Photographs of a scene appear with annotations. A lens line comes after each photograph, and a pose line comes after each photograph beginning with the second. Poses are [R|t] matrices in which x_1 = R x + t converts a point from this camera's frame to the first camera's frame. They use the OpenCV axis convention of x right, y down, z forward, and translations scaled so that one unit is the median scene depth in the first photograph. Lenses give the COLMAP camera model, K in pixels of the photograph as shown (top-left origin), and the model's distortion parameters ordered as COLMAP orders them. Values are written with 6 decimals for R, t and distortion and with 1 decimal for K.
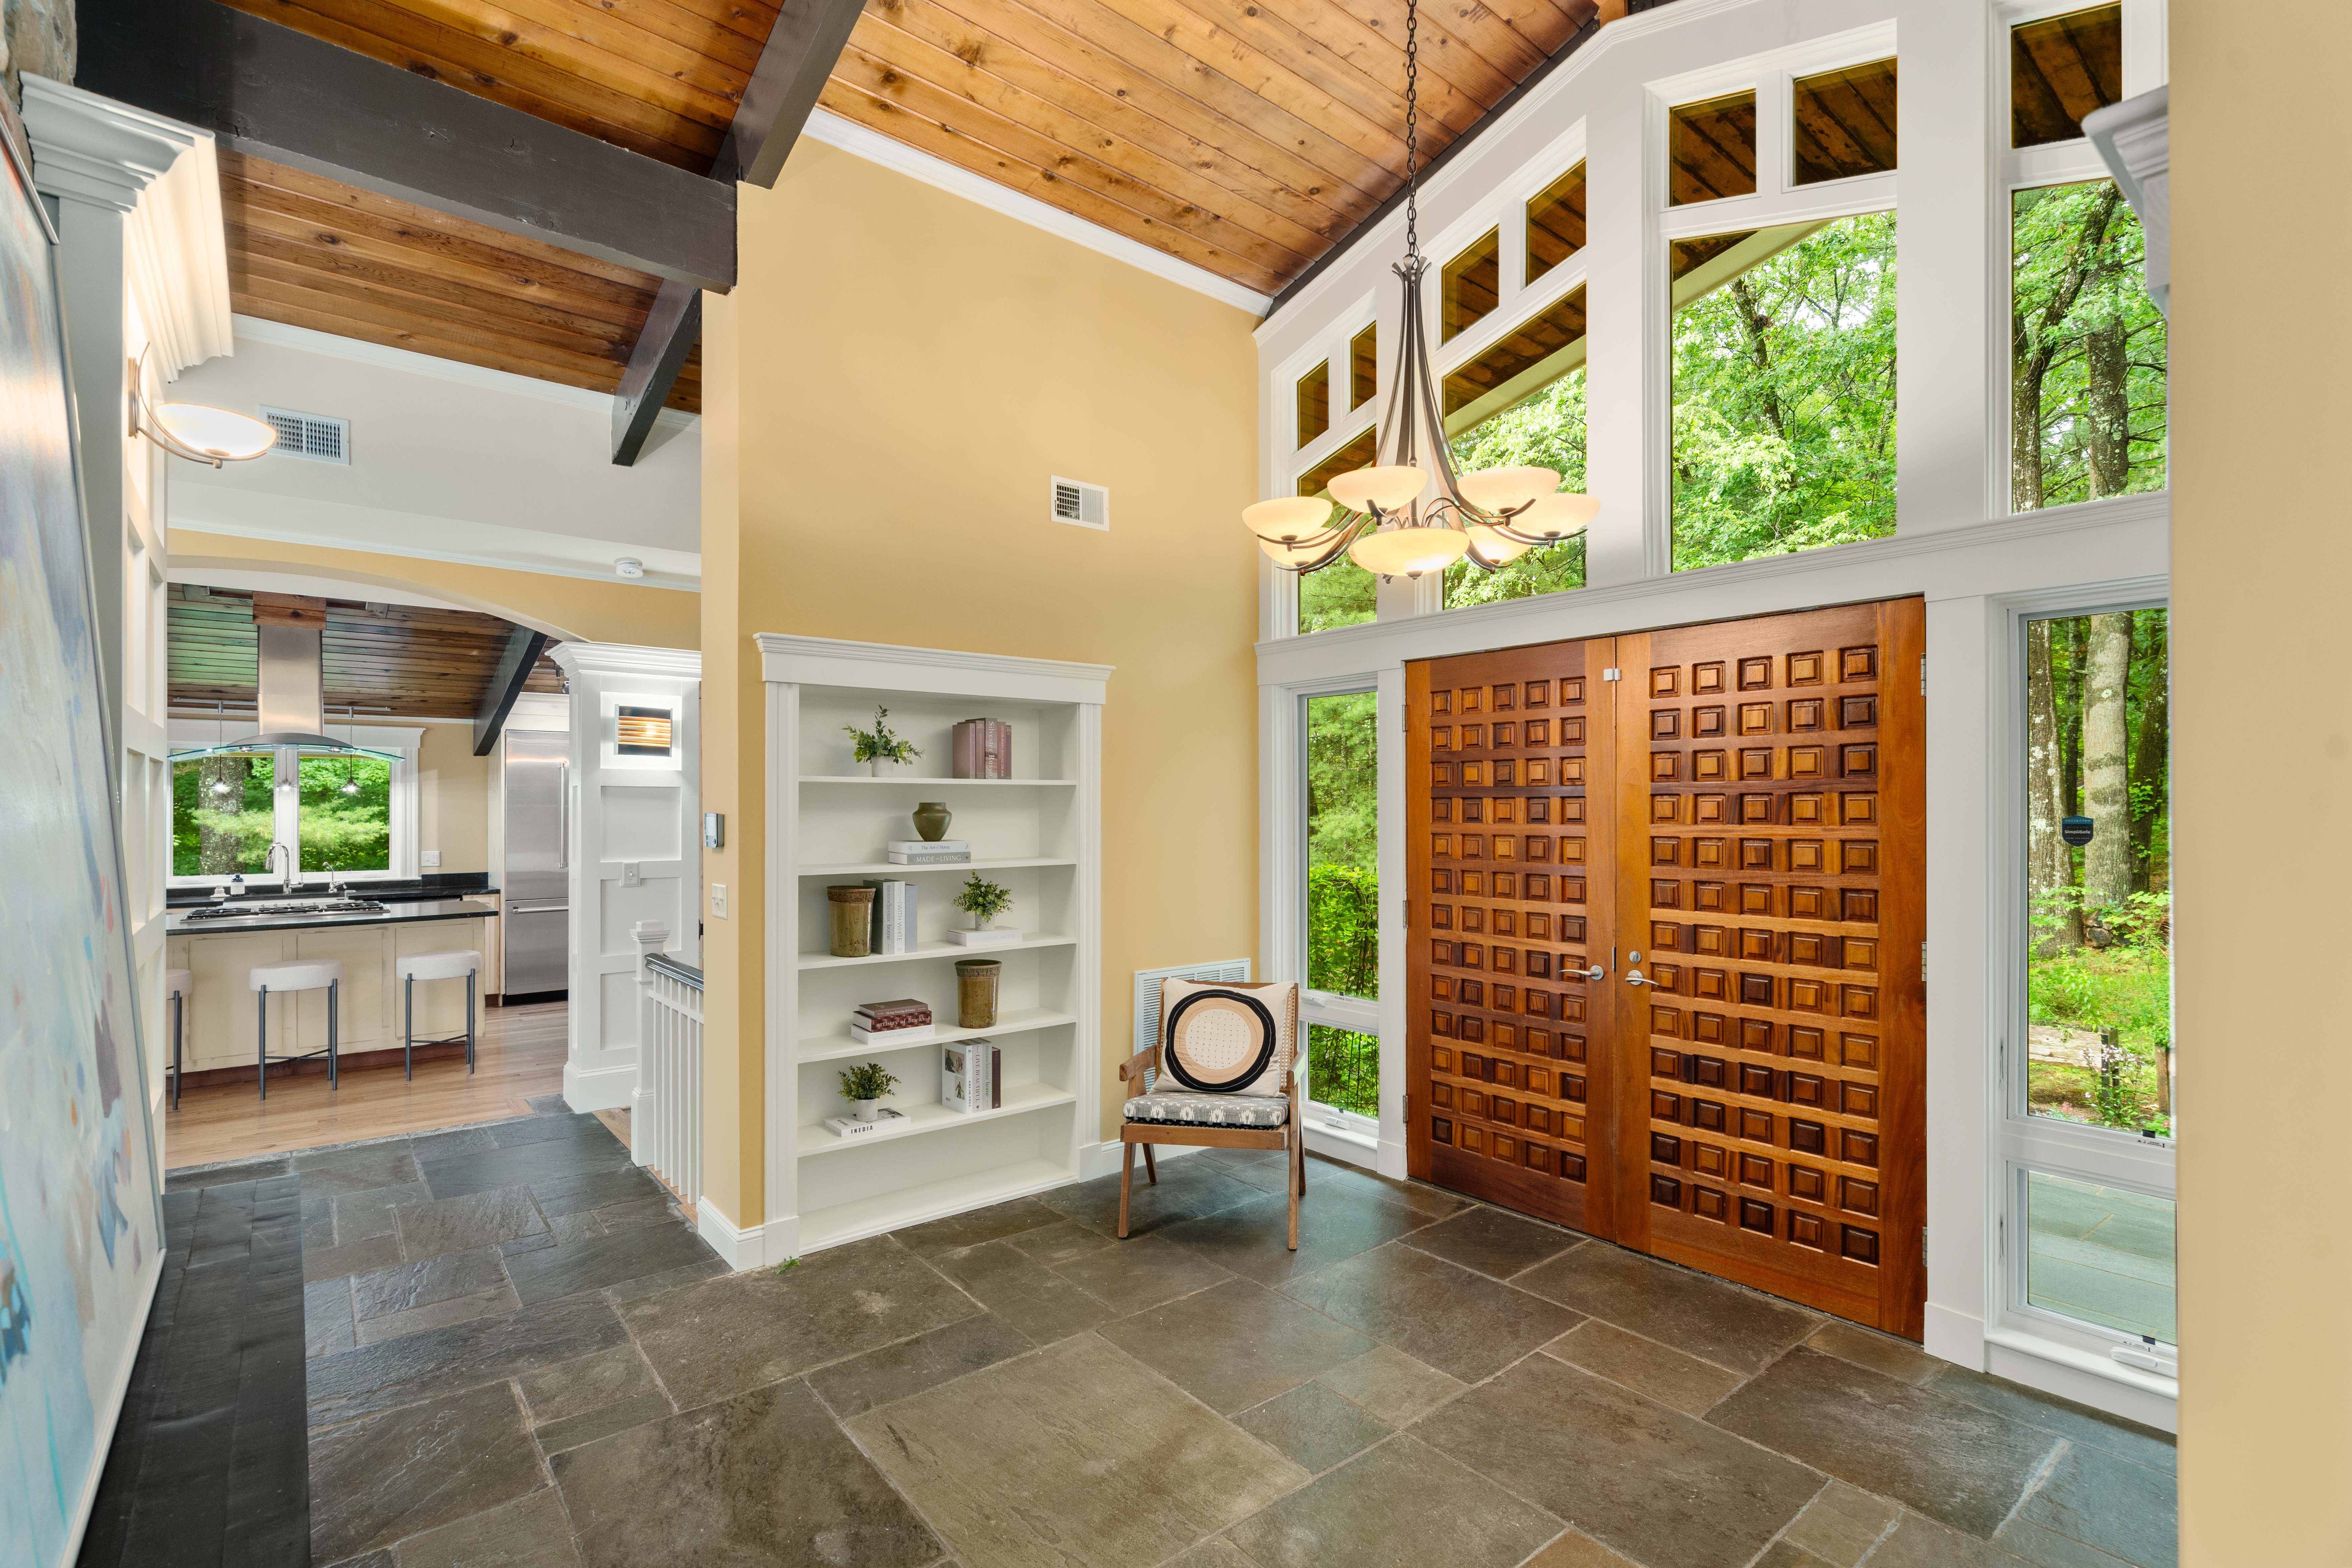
lens RADIAL K [[1088.9, 0, 1165.3], [0, 1088.9, 804.2], [0, 0, 1]] dist [0.003164, 0.000490]
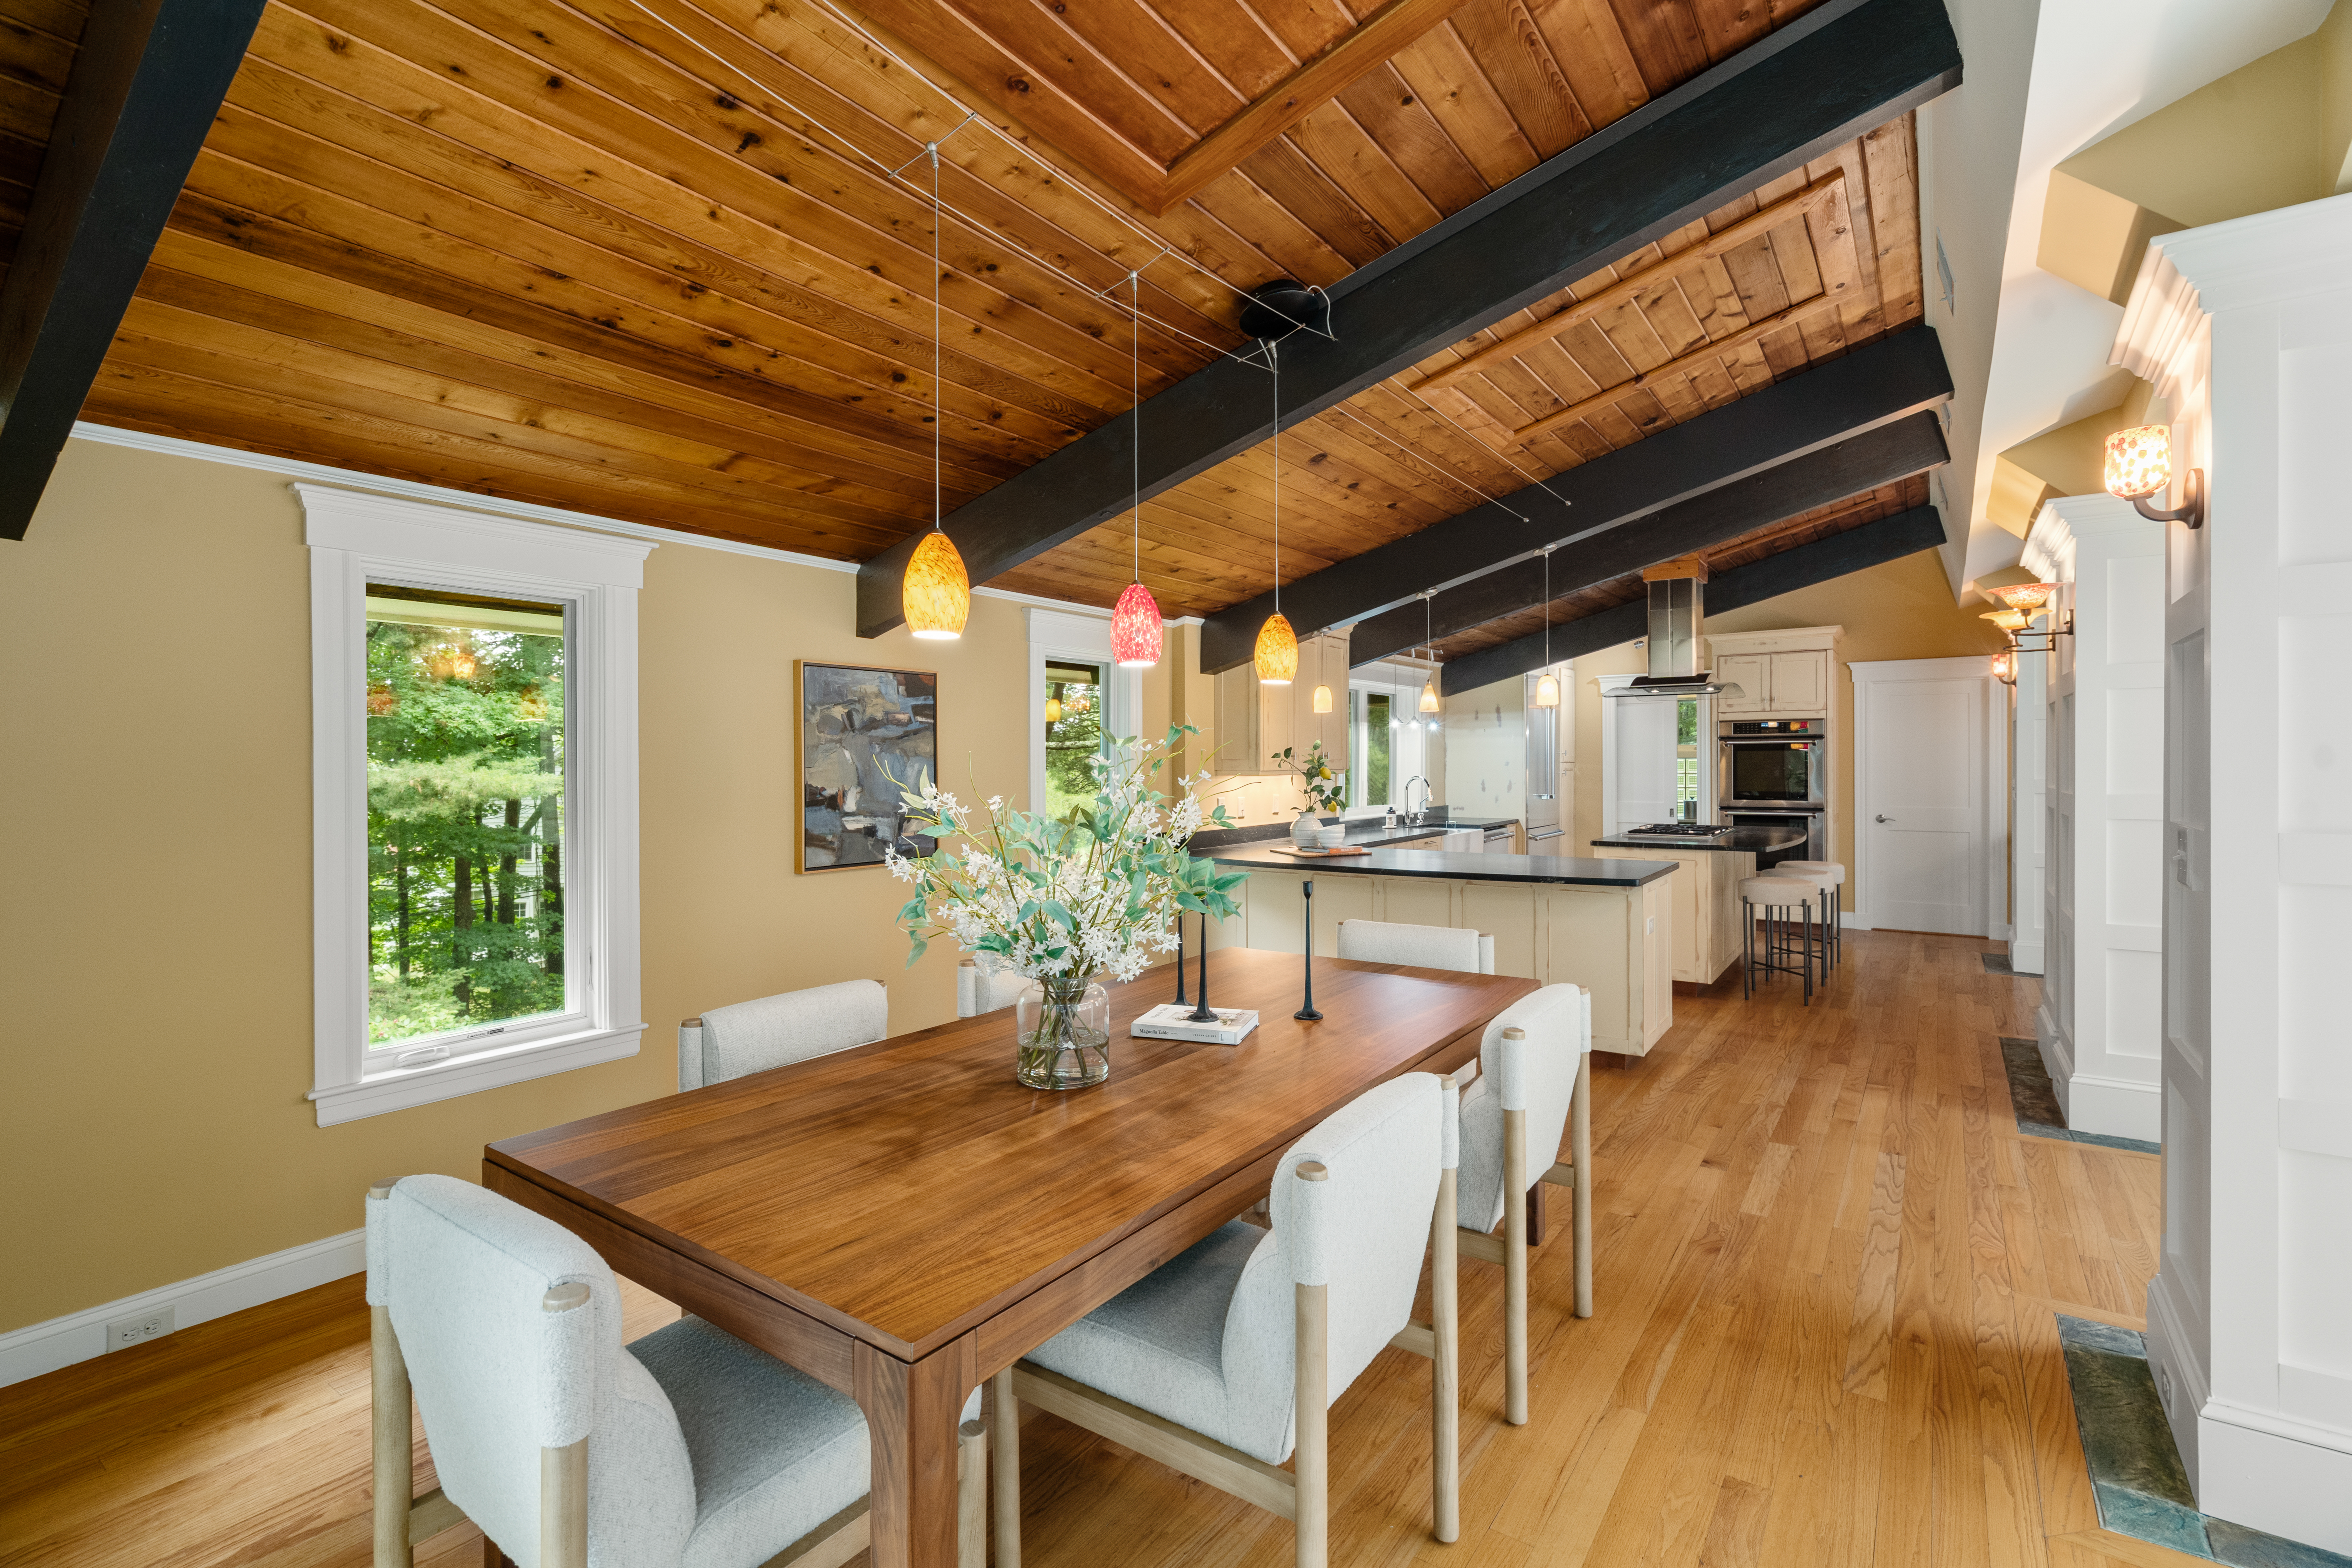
lens RADIAL K [[1072.3, 0, 1189.3], [0, 1072.3, 757.8], [0, 0, 1]] dist [0.001943, 0.000000]
pose [[0.961866, -0.003042, 0.273503, -1.590747], [0.003896, 0.999989, -0.002578, 0.024645], [-0.273492, 0.003546, 0.961868, 0.076280]]
